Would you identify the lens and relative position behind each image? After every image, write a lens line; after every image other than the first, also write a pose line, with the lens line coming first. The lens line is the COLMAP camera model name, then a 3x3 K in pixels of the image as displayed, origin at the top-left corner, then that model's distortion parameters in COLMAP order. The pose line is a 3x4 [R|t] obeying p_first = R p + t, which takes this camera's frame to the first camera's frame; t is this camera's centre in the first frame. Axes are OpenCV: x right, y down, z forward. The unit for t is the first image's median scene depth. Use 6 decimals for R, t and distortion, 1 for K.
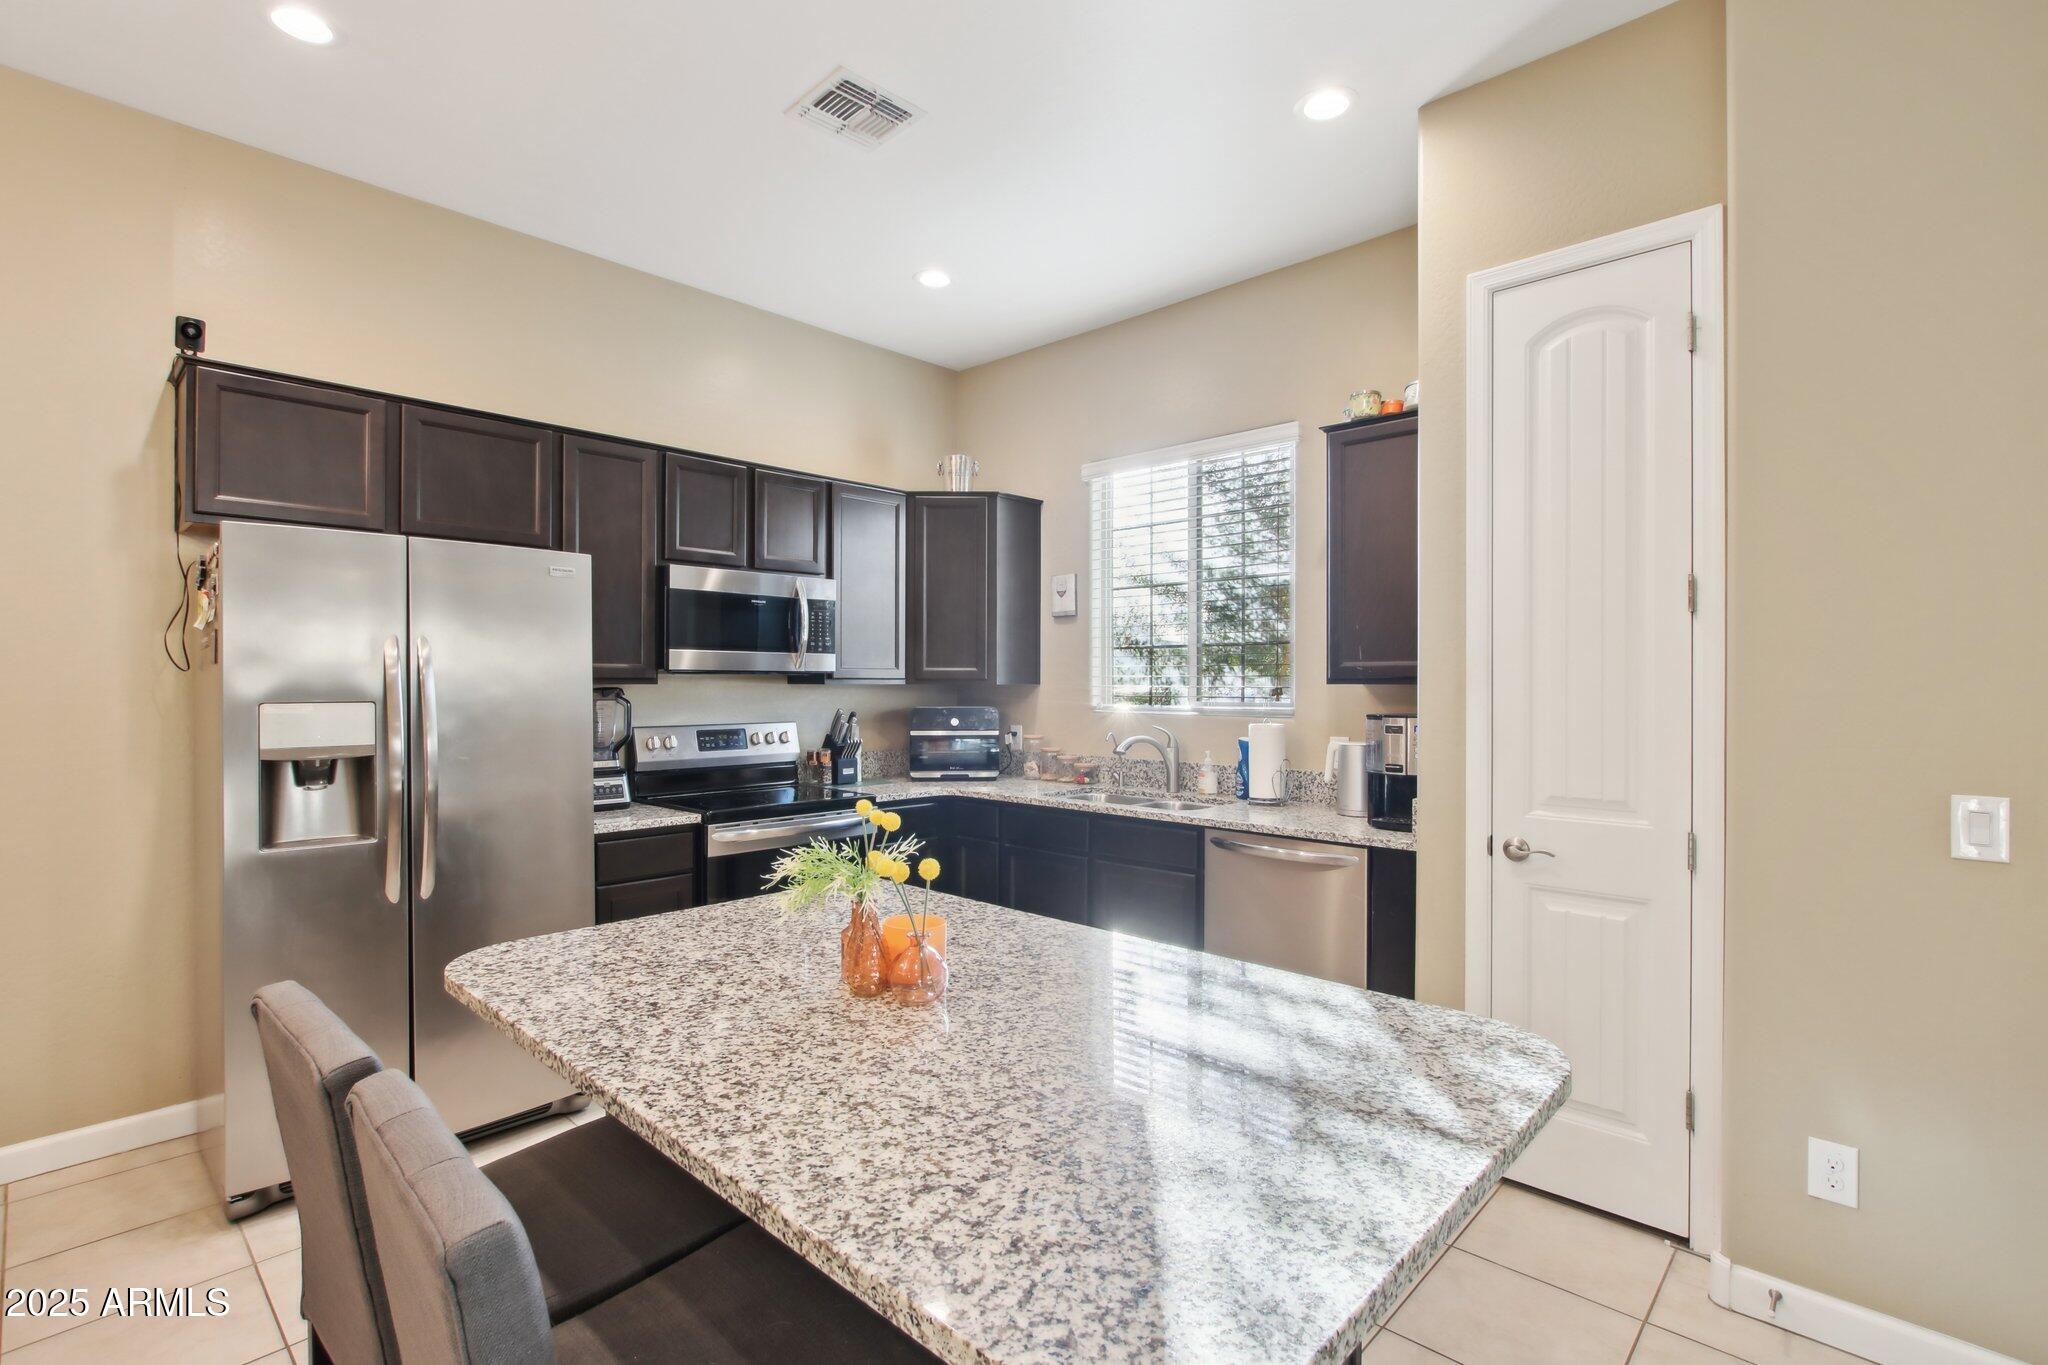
lens RADIAL K [[953.0, 0, 1022.0], [0, 953.0, 682.8], [0, 0, 1]] dist [-0.016186, 0.005602]
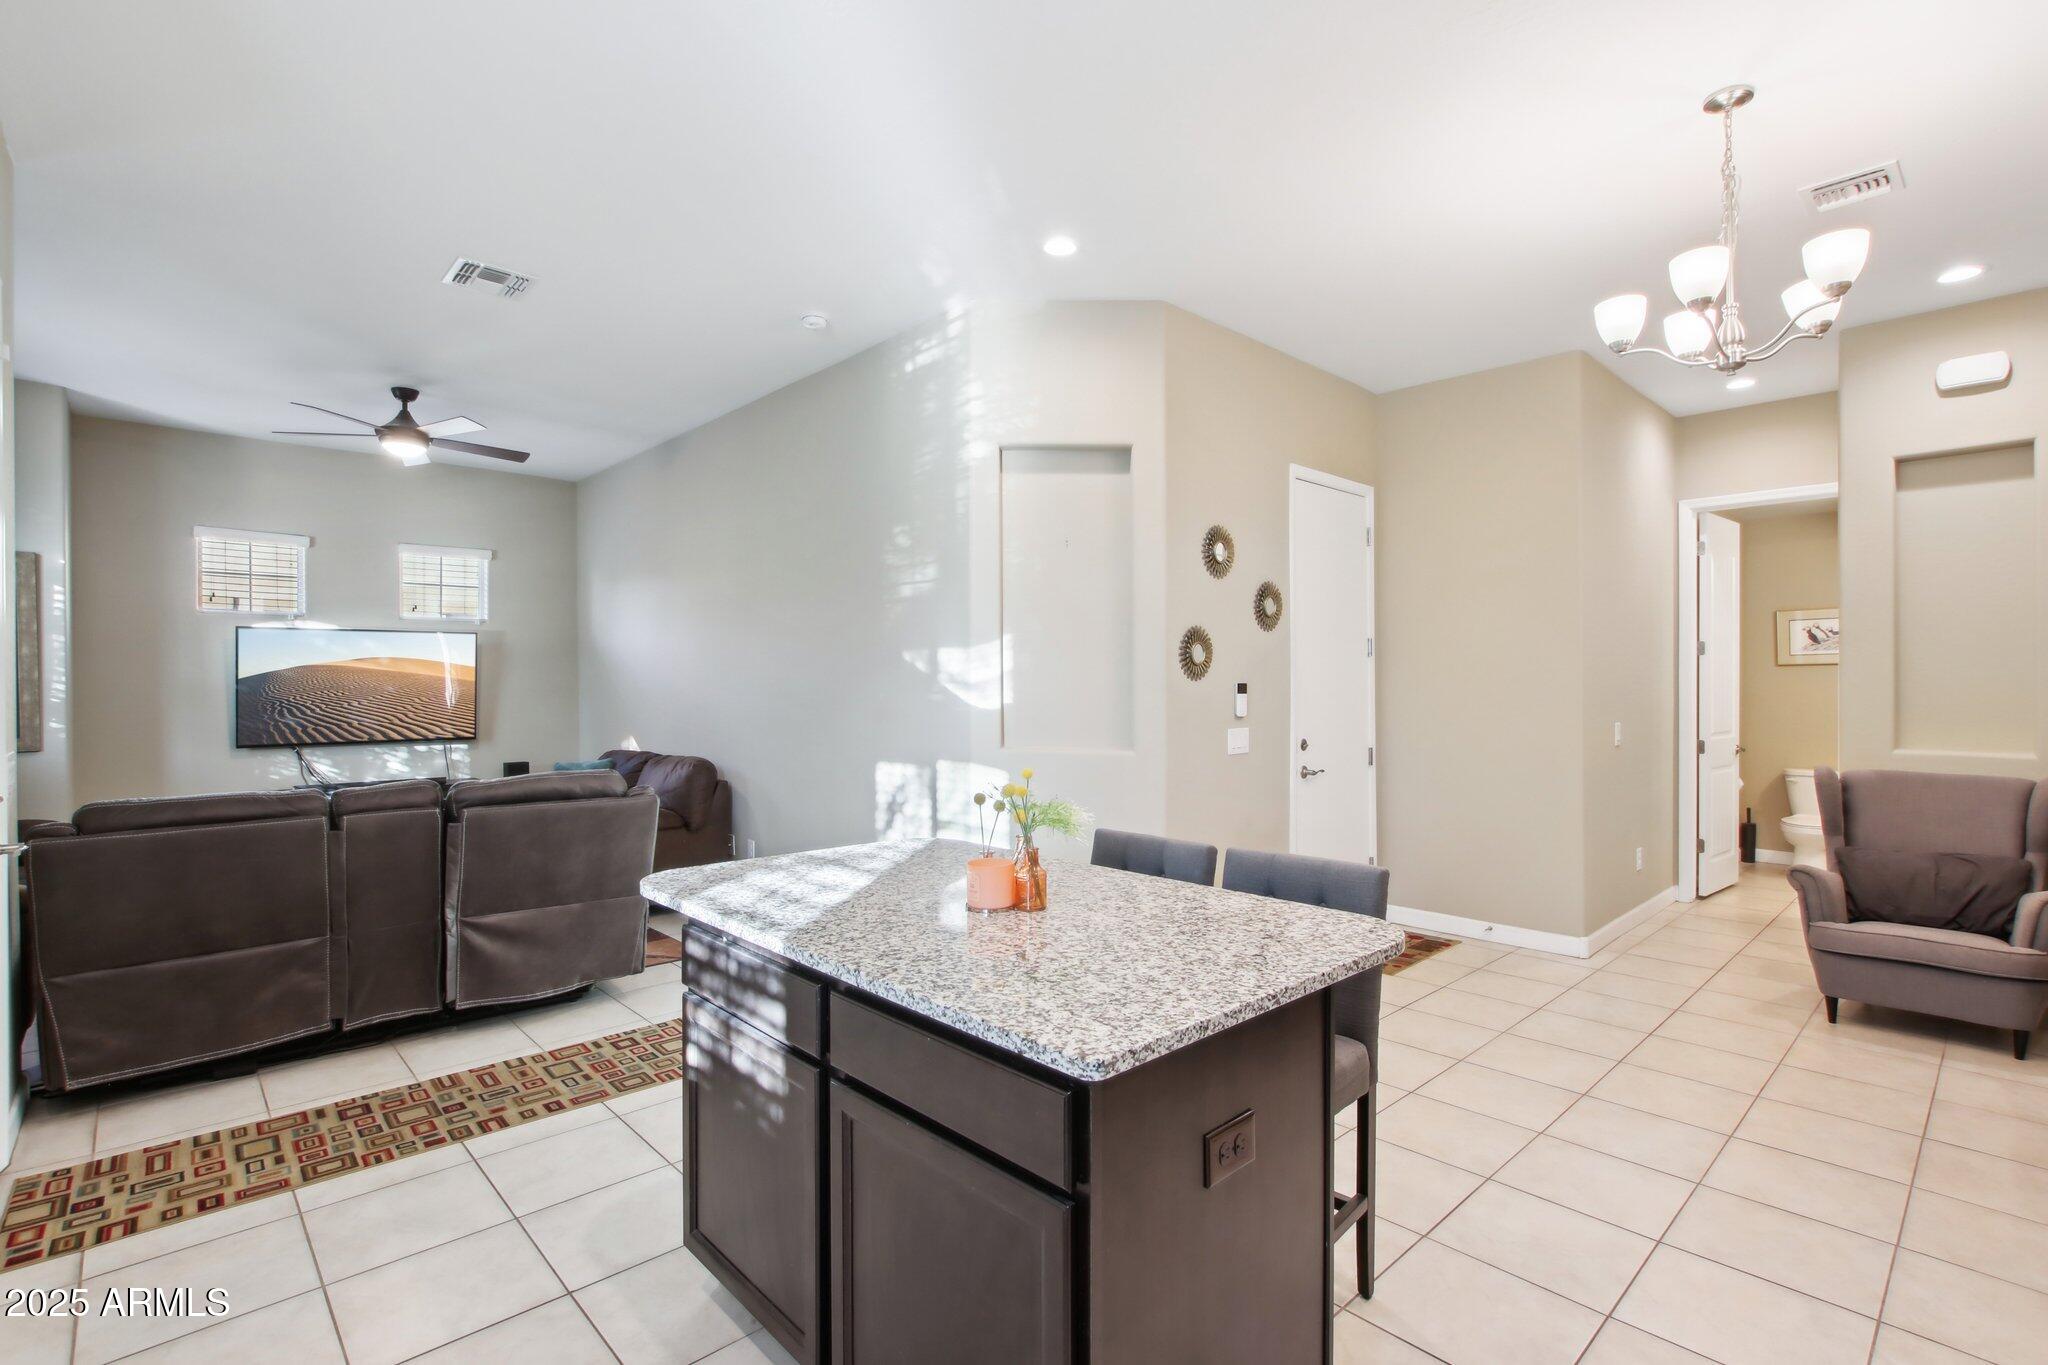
lens RADIAL K [[953.0, 0, 1022.0], [0, 953.0, 682.8], [0, 0, 1]] dist [-0.016186, 0.005602]
pose [[-0.998309, -0.000129, 0.058123, -0.126228], [-0.000101, 1.000000, 0.000494, 0.000713], [-0.058123, 0.000488, -0.998309, 1.254652]]
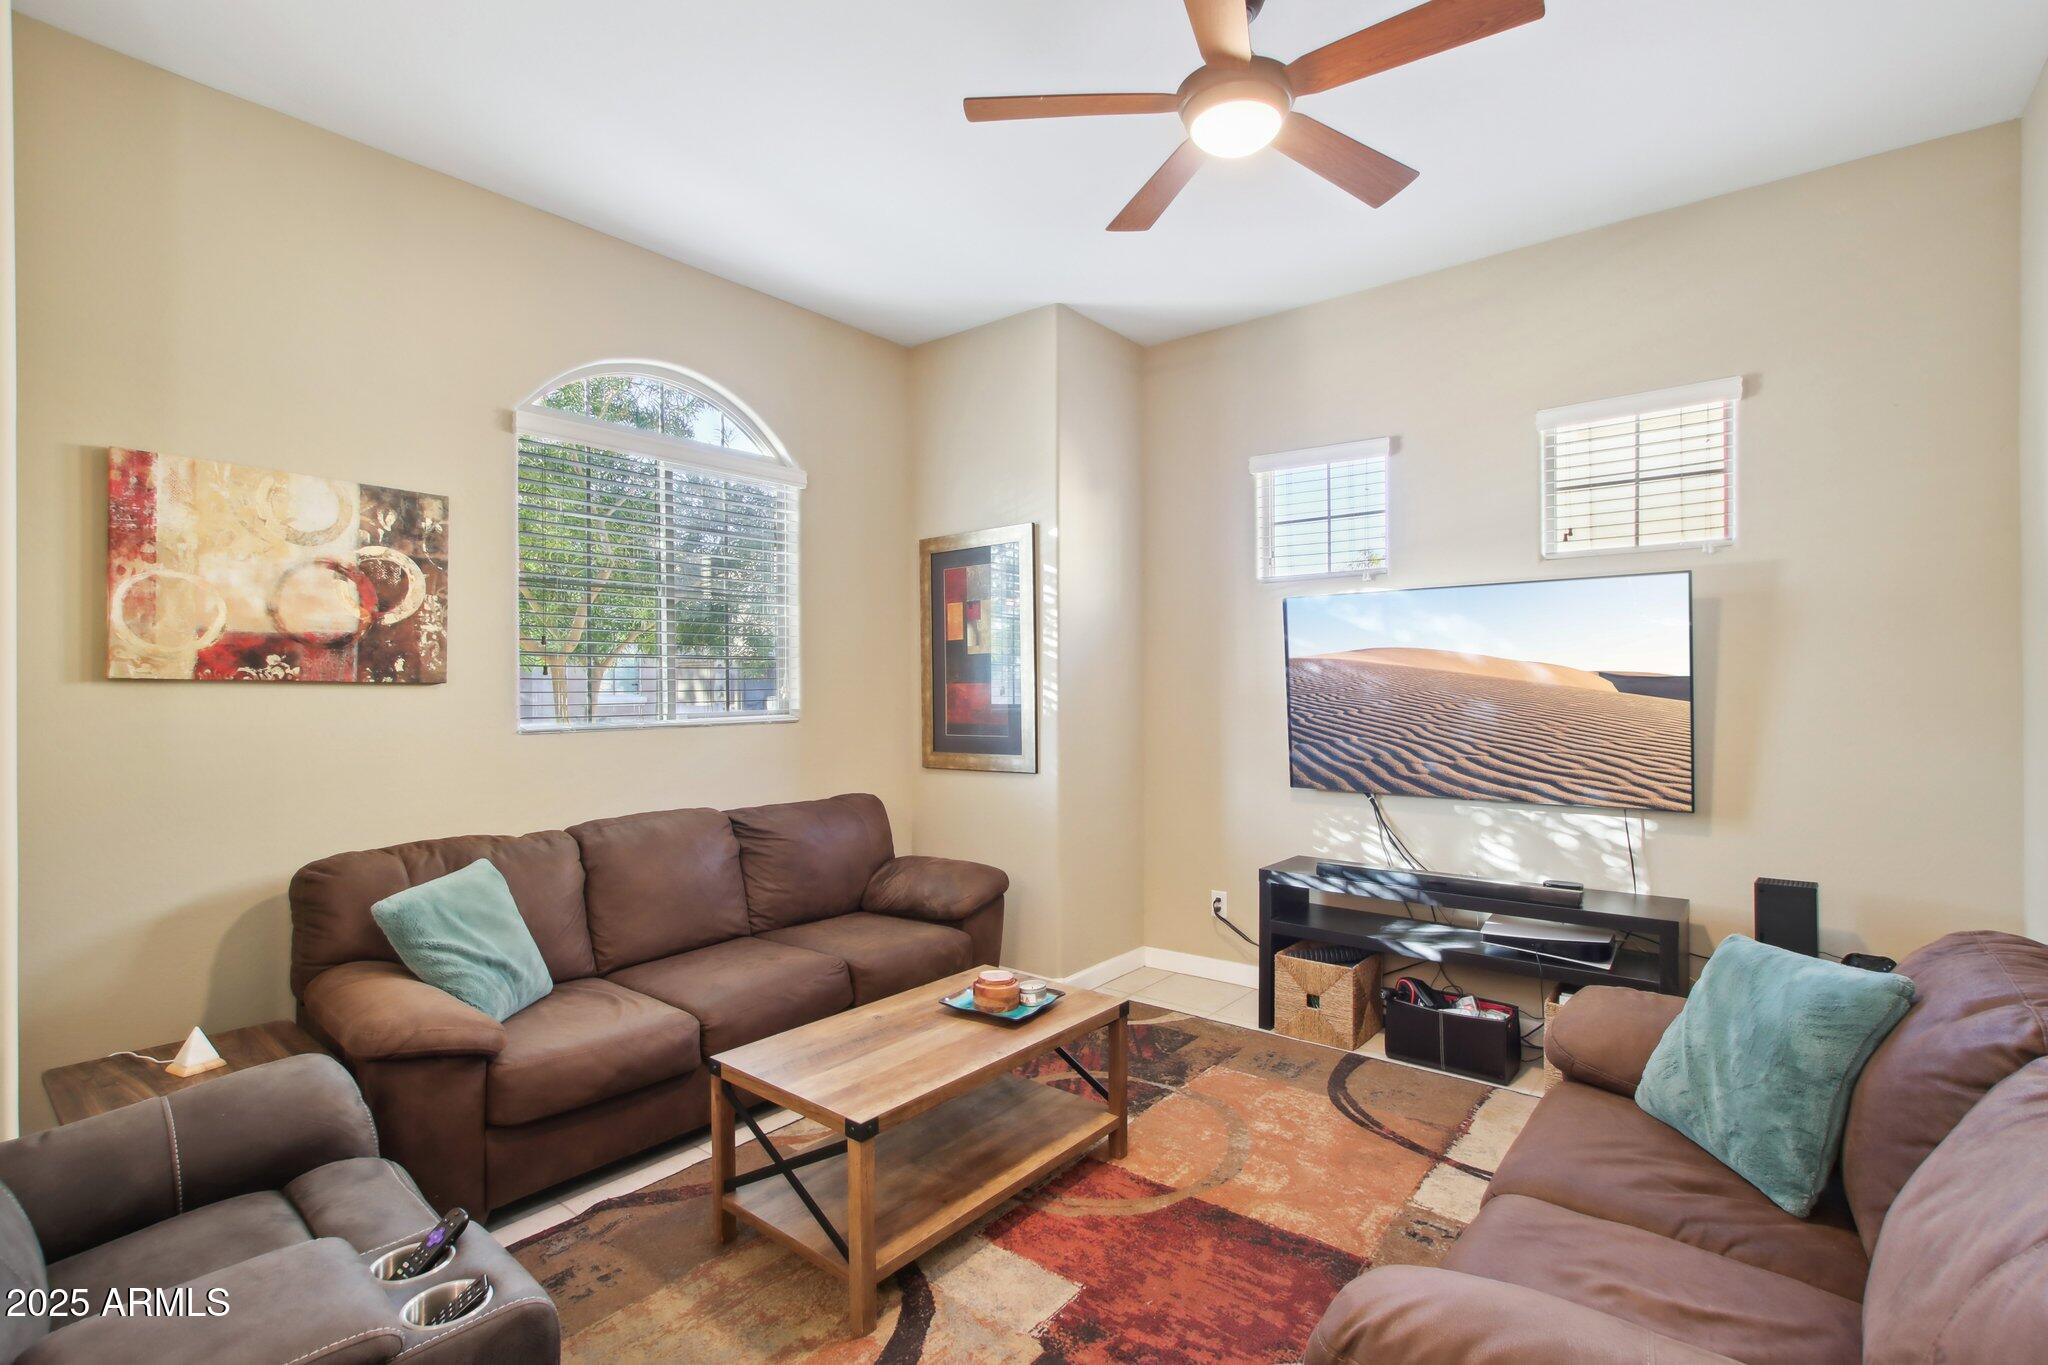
lens RADIAL K [[959.2, 0, 1013.6], [0, 959.2, 692.3], [0, 0, 1]] dist [-0.006152, 0.000817]
pose [[-0.086216, -0.003641, 0.996270, 0.443979], [0.006319, 0.999971, 0.004202, 0.003945], [-0.996256, 0.006657, -0.086190, -0.363177]]
